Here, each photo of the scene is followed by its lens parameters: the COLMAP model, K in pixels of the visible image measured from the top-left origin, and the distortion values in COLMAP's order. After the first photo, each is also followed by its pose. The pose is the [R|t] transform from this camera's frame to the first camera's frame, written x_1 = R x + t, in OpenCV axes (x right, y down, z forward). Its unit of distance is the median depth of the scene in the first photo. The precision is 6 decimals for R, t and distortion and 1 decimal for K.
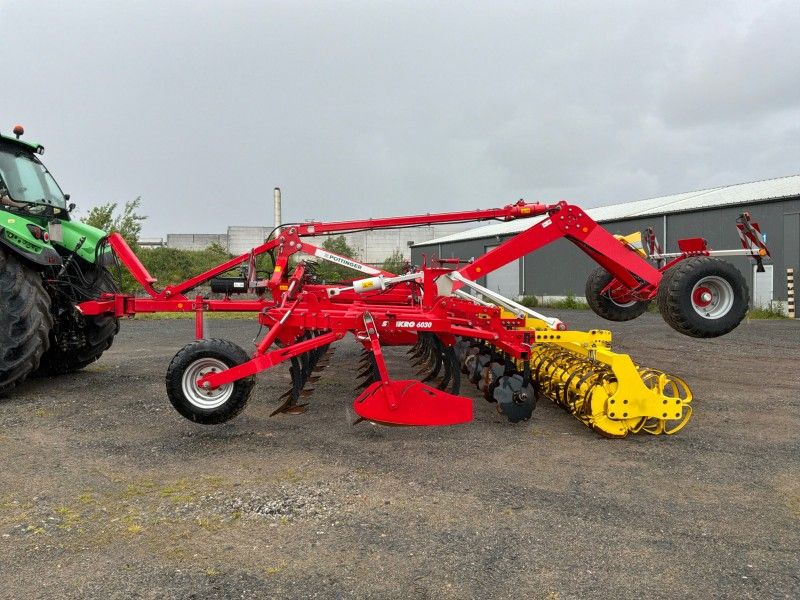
lens RADIAL K [[668.4, 0, 400.0], [0, 668.4, 300.0], [0, 0, 1]] dist [0.084278, 0.000305]
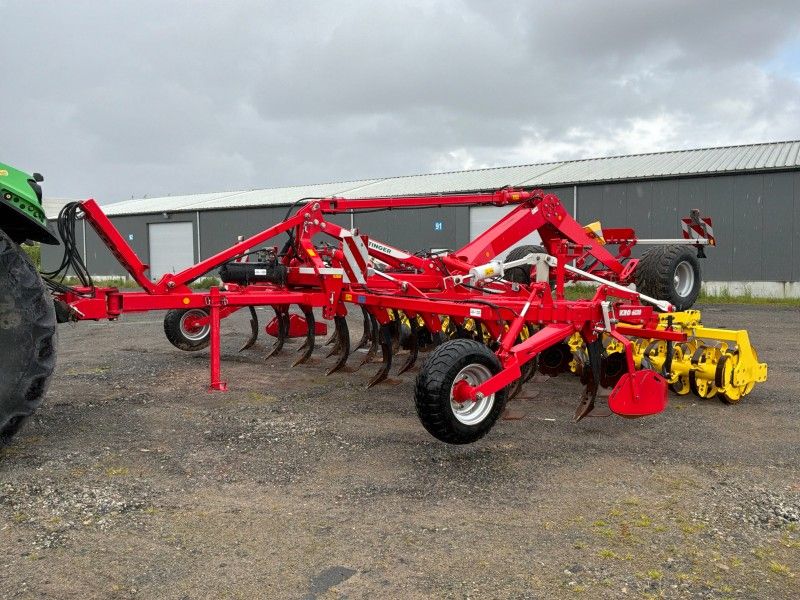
lens RADIAL K [[661.1, 0, 400.0], [0, 661.1, 300.0], [0, 0, 1]] dist [0.023838, 0.002901]
pose [[0.841206, -0.033871, 0.539653, -0.642218], [0.016355, 0.999173, 0.037219, -0.019402], [-0.540468, -0.022483, 0.841064, 0.298087]]
